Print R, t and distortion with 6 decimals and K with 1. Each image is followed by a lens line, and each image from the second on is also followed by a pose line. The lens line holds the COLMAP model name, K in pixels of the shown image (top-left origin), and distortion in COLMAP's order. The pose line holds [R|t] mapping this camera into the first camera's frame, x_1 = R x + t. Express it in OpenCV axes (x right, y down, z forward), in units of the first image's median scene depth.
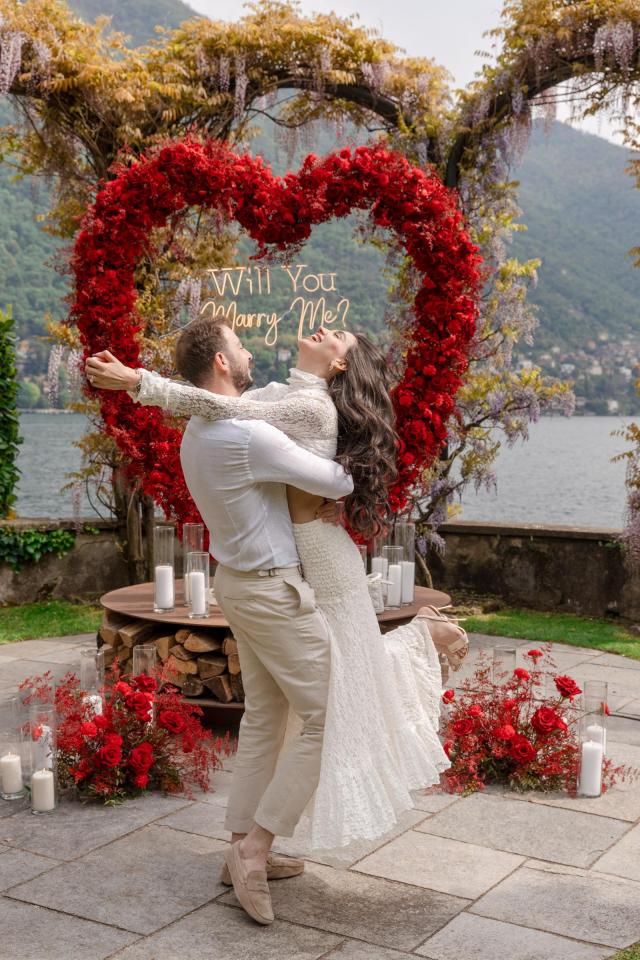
lens RADIAL K [[1061.5, 0, 302.0], [0, 1061.5, 483.6], [0, 0, 1]] dist [0.006496, 0.001861]
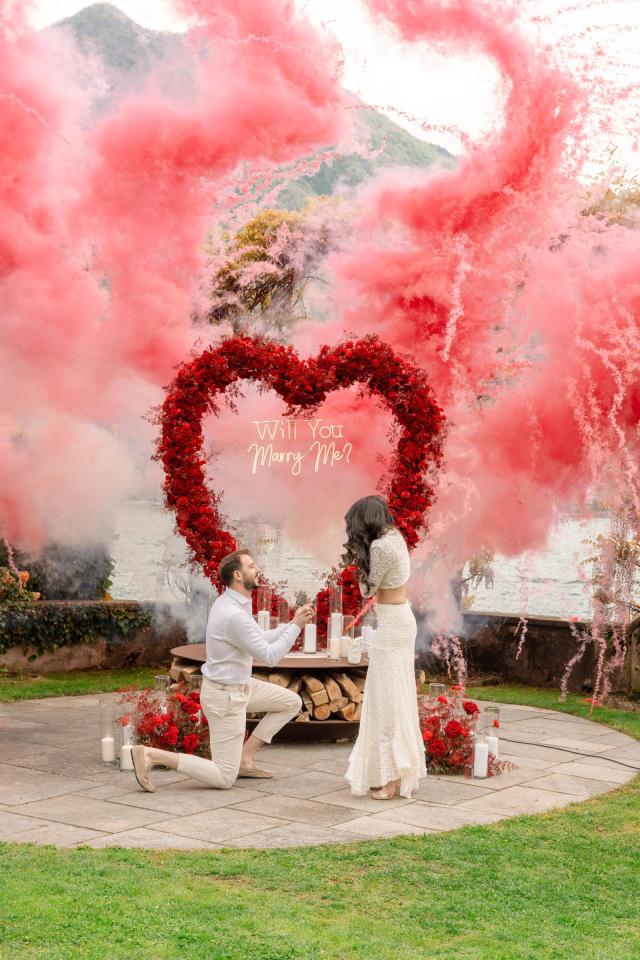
lens RADIAL K [[1112.0, 0, 320.0], [0, 1112.0, 480.0], [0, 0, 1]] dist [0.006979, 0.011317]
pose [[0.997215, 0.018162, -0.072335, 0.111817], [-0.024907, 0.995311, -0.093463, 0.015843], [0.070299, 0.095005, 0.992992, -0.484477]]
